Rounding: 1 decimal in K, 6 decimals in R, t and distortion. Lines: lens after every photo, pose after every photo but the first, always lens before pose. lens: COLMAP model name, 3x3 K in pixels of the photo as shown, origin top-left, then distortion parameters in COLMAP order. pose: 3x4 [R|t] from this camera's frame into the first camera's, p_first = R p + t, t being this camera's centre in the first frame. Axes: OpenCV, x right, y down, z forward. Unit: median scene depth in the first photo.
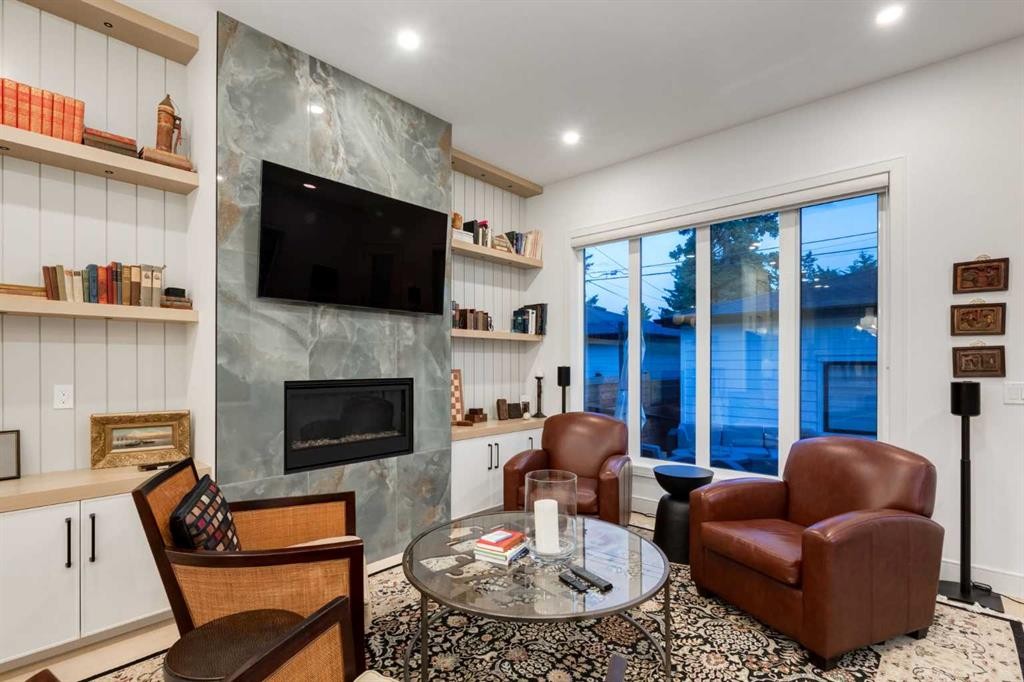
lens RADIAL K [[457.7, 0, 528.7], [0, 457.7, 360.3], [0, 0, 1]] dist [-0.008327, 0.000294]
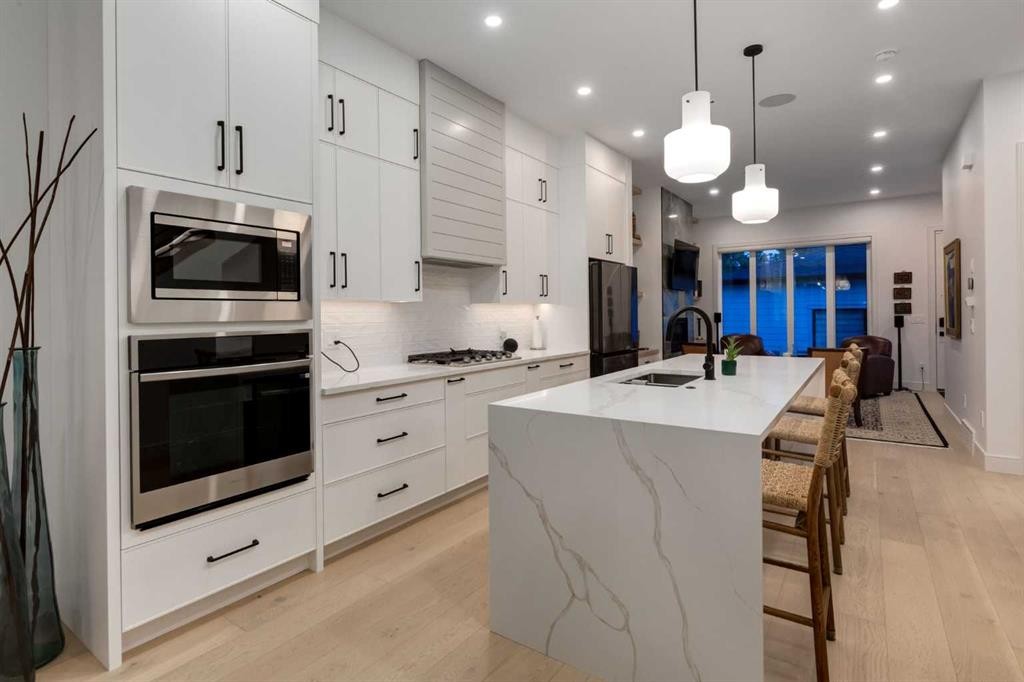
lens RADIAL K [[569.5, 0, 487.2], [0, 569.5, 316.7], [0, 0, 1]] dist [0.004194, -0.002523]
pose [[0.988656, -0.025141, 0.148078, -0.413840], [0.024439, 0.999680, 0.006555, -0.006389], [-0.148195, -0.002862, 0.988954, -0.420266]]
